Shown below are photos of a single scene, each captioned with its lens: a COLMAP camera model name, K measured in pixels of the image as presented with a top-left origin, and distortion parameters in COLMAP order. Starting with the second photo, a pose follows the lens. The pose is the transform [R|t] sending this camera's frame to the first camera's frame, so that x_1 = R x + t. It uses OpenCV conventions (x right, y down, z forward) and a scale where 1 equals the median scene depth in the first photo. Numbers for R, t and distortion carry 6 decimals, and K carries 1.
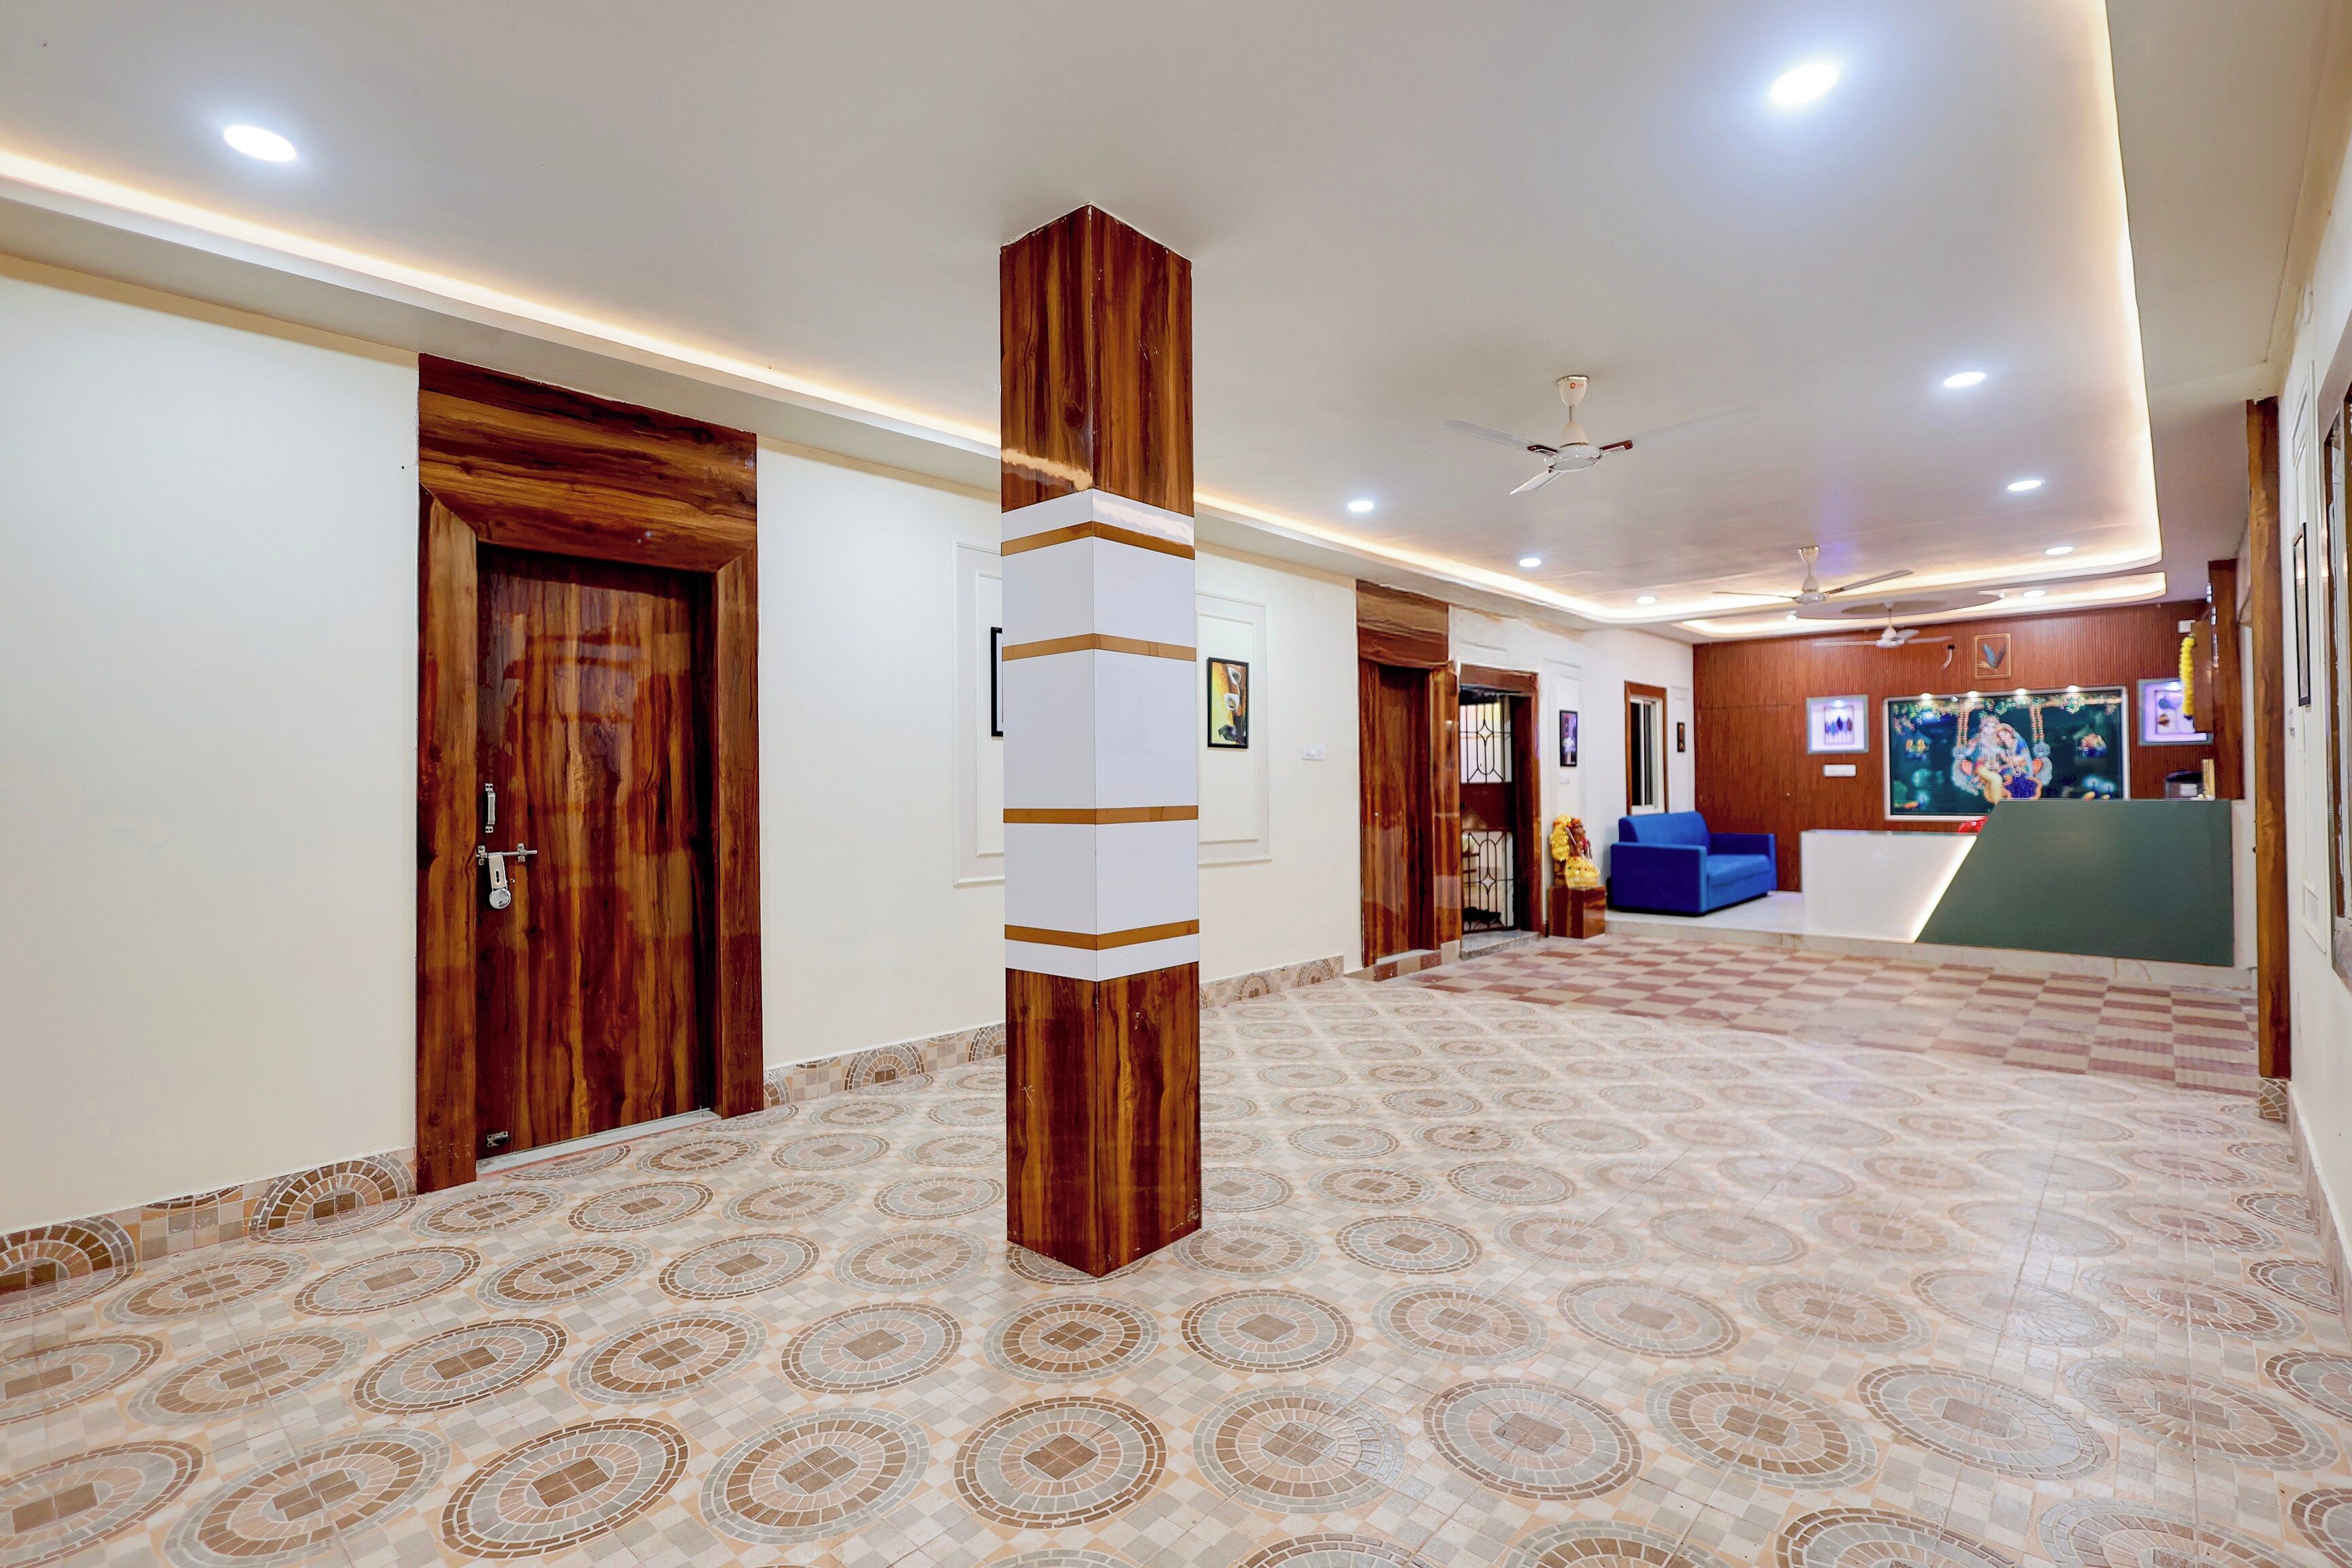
lens RADIAL K [[1130.2, 0, 1173.0], [0, 1130.2, 766.7], [0, 0, 1]] dist [0.019391, -0.000109]
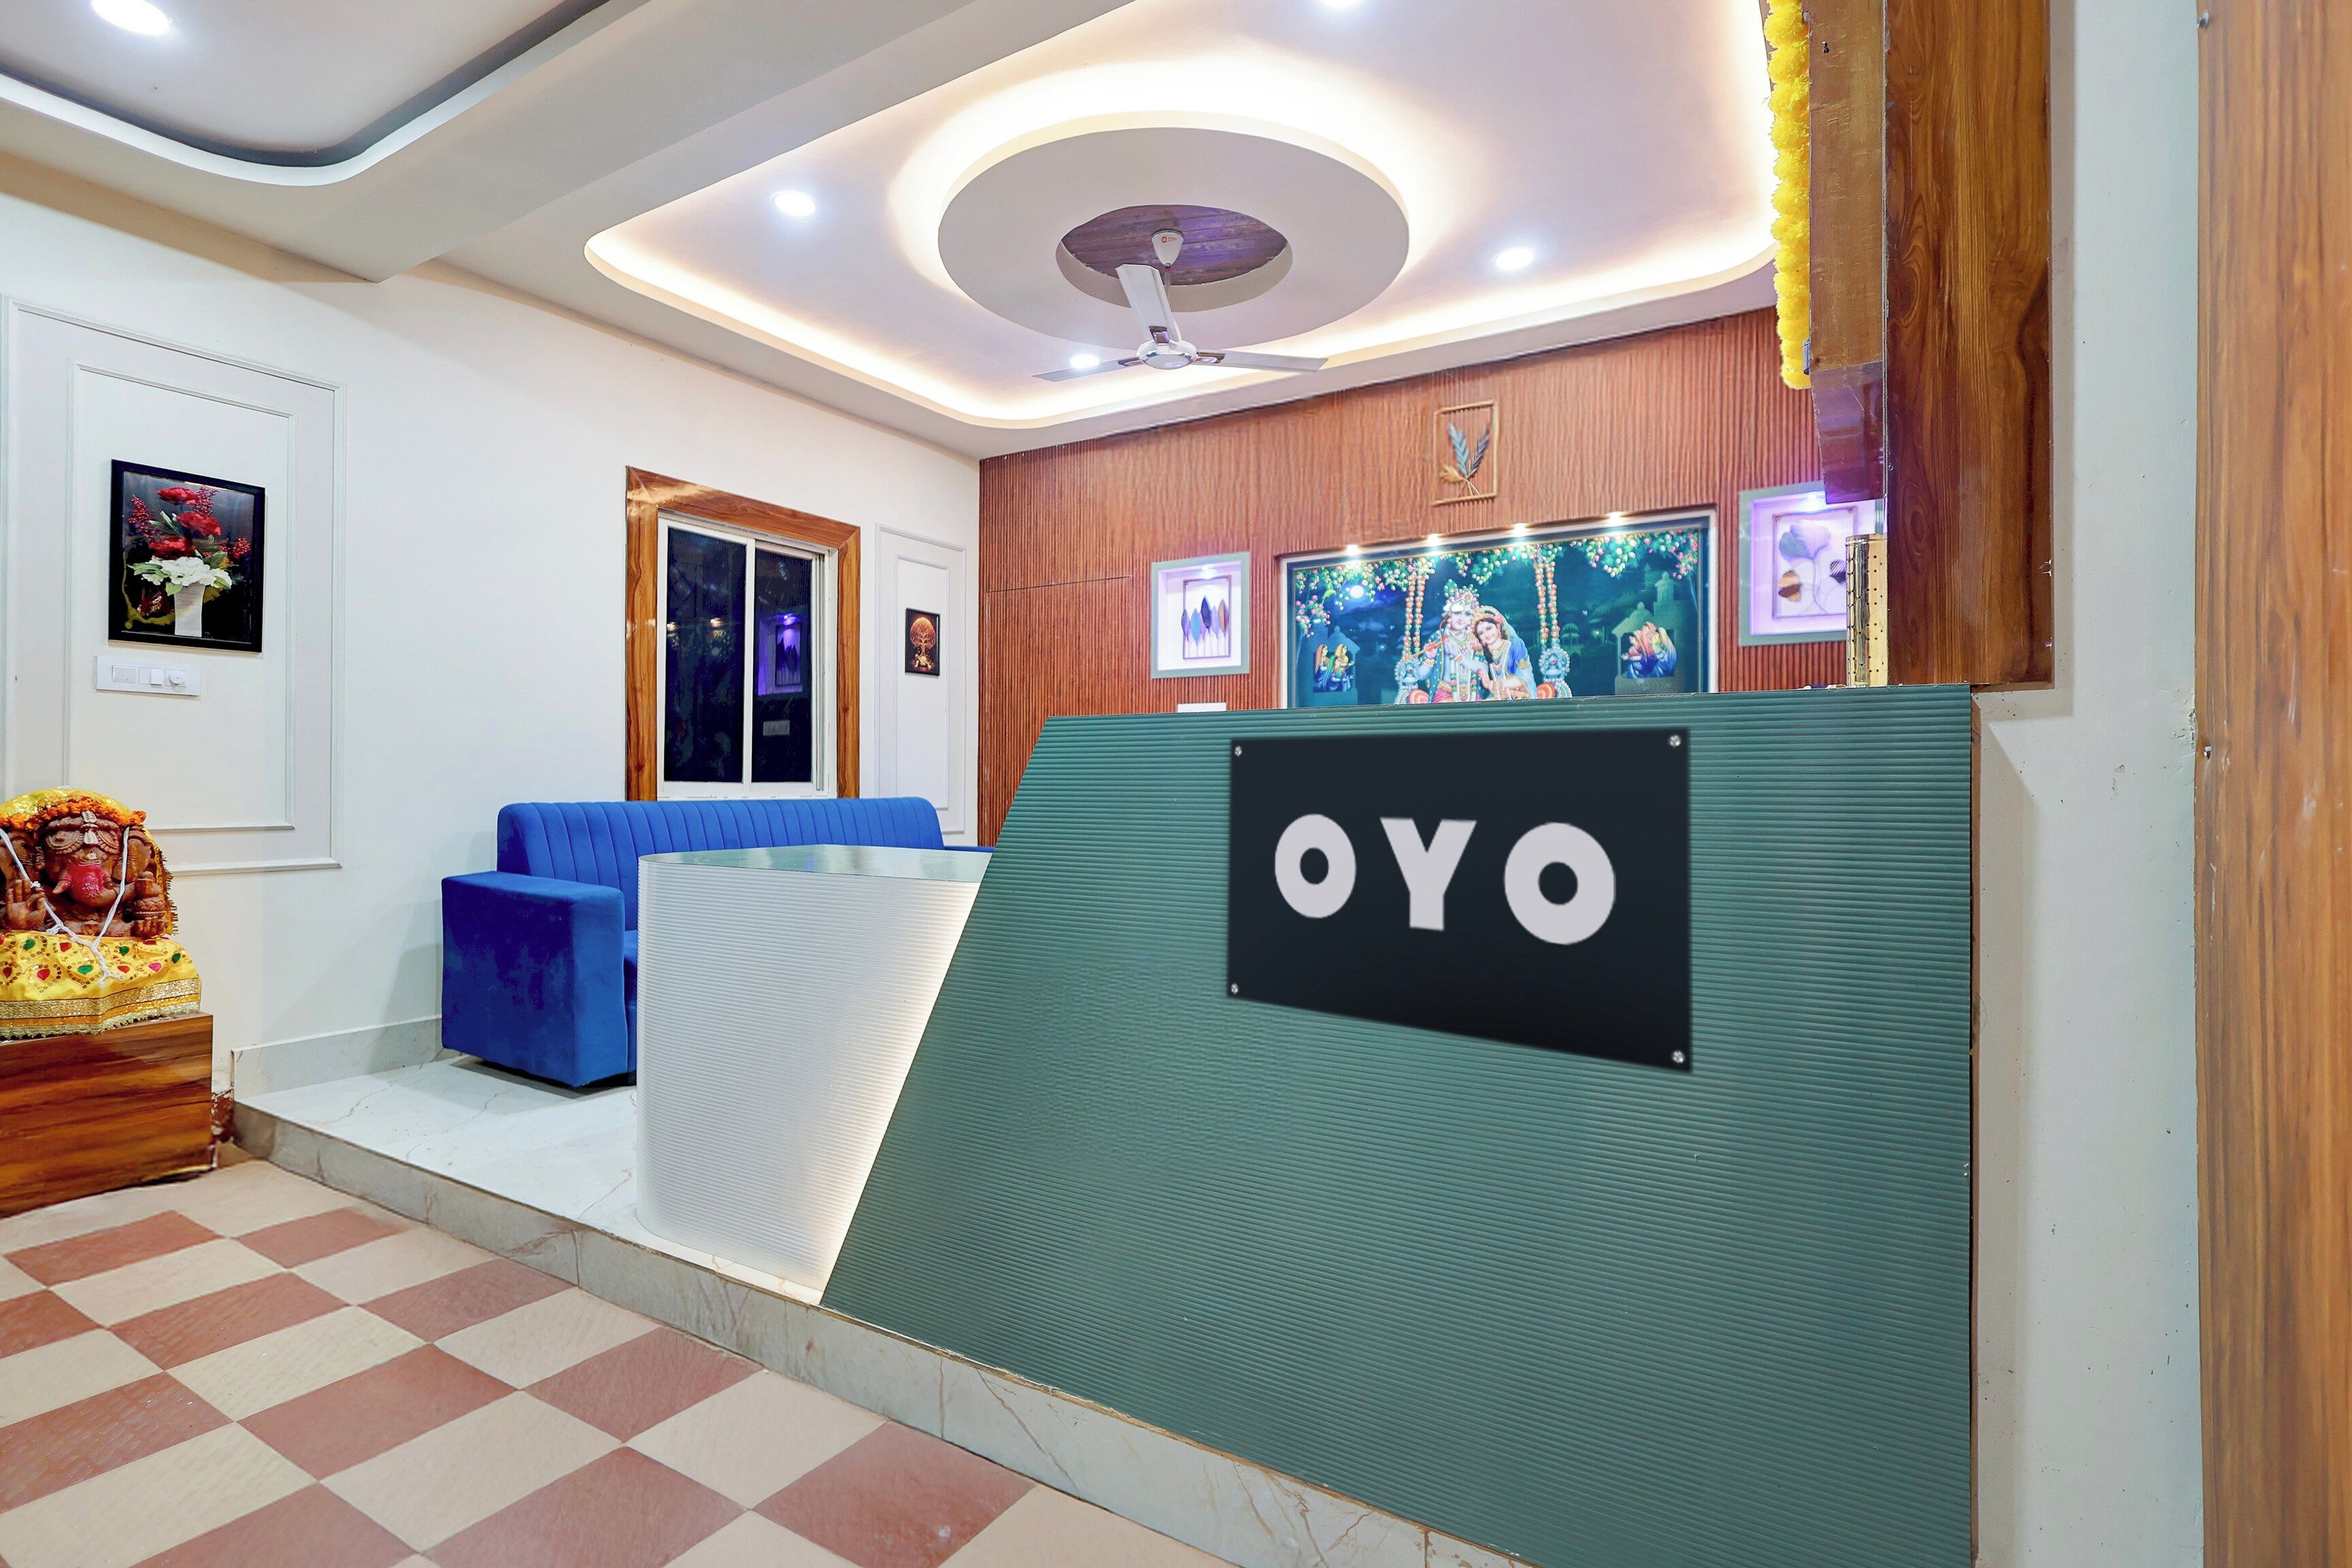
lens RADIAL K [[1130.2, 0, 1173.7], [0, 1130.2, 782.9], [0, 0, 1]] dist [0.019391, -0.000109]
pose [[0.983638, 0.016968, 0.179356, 0.523219], [-0.017751, 0.999839, 0.002759, 0.032526], [-0.179281, -0.005897, 0.983780, 0.579745]]
